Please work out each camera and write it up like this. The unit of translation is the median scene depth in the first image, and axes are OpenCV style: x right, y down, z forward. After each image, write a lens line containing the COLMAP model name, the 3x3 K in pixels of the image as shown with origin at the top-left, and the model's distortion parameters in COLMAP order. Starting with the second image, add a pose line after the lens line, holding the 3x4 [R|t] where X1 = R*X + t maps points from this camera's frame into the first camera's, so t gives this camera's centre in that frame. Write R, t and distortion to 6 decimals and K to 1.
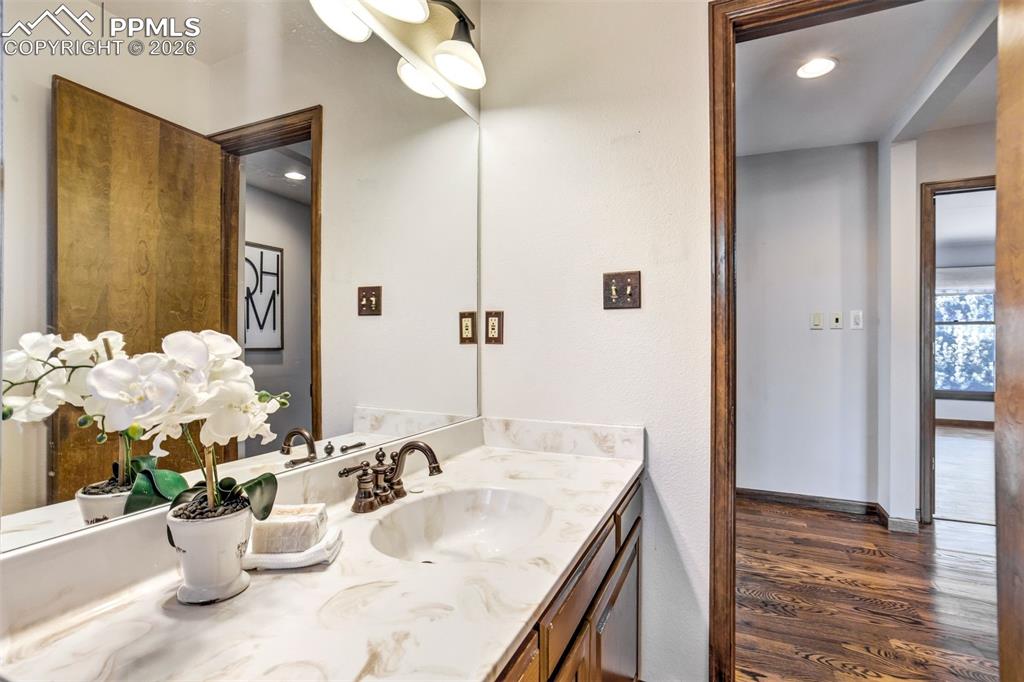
lens RADIAL K [[477.7, 0, 514.0], [0, 477.7, 343.1], [0, 0, 1]] dist [-0.049569, 0.022080]
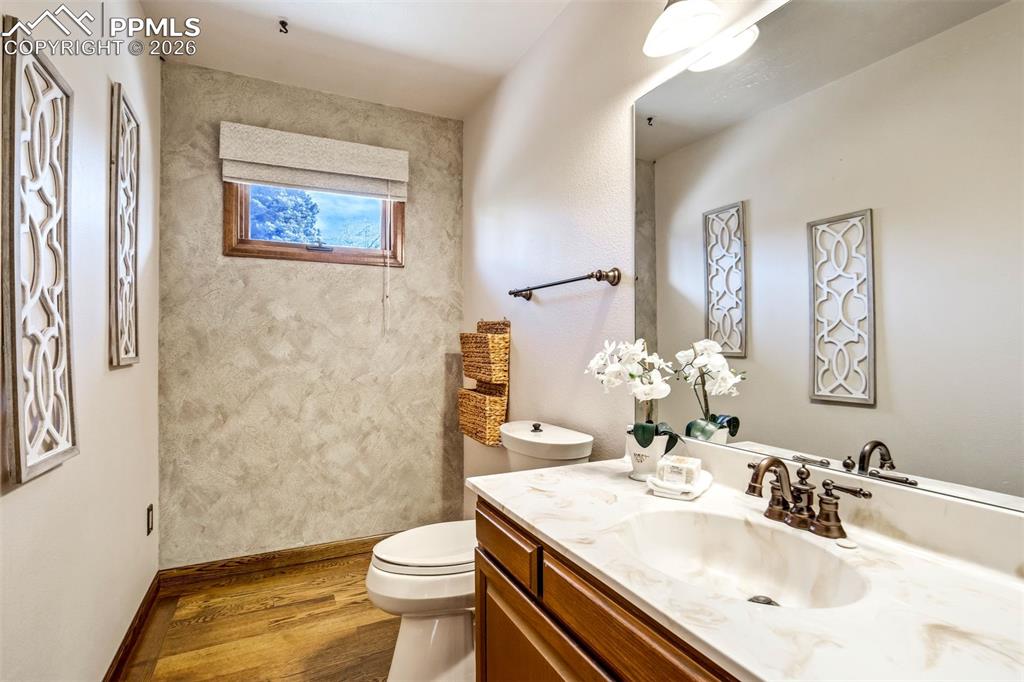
lens RADIAL K [[485.6, 0, 513.6], [0, 485.6, 341.7], [0, 0, 1]] dist [-0.039817, 0.023394]
pose [[-0.633058, -0.003568, -0.774096, 1.045368], [0.003139, 0.999969, -0.007176, -0.005686], [0.774098, -0.006973, -0.633028, 1.584464]]
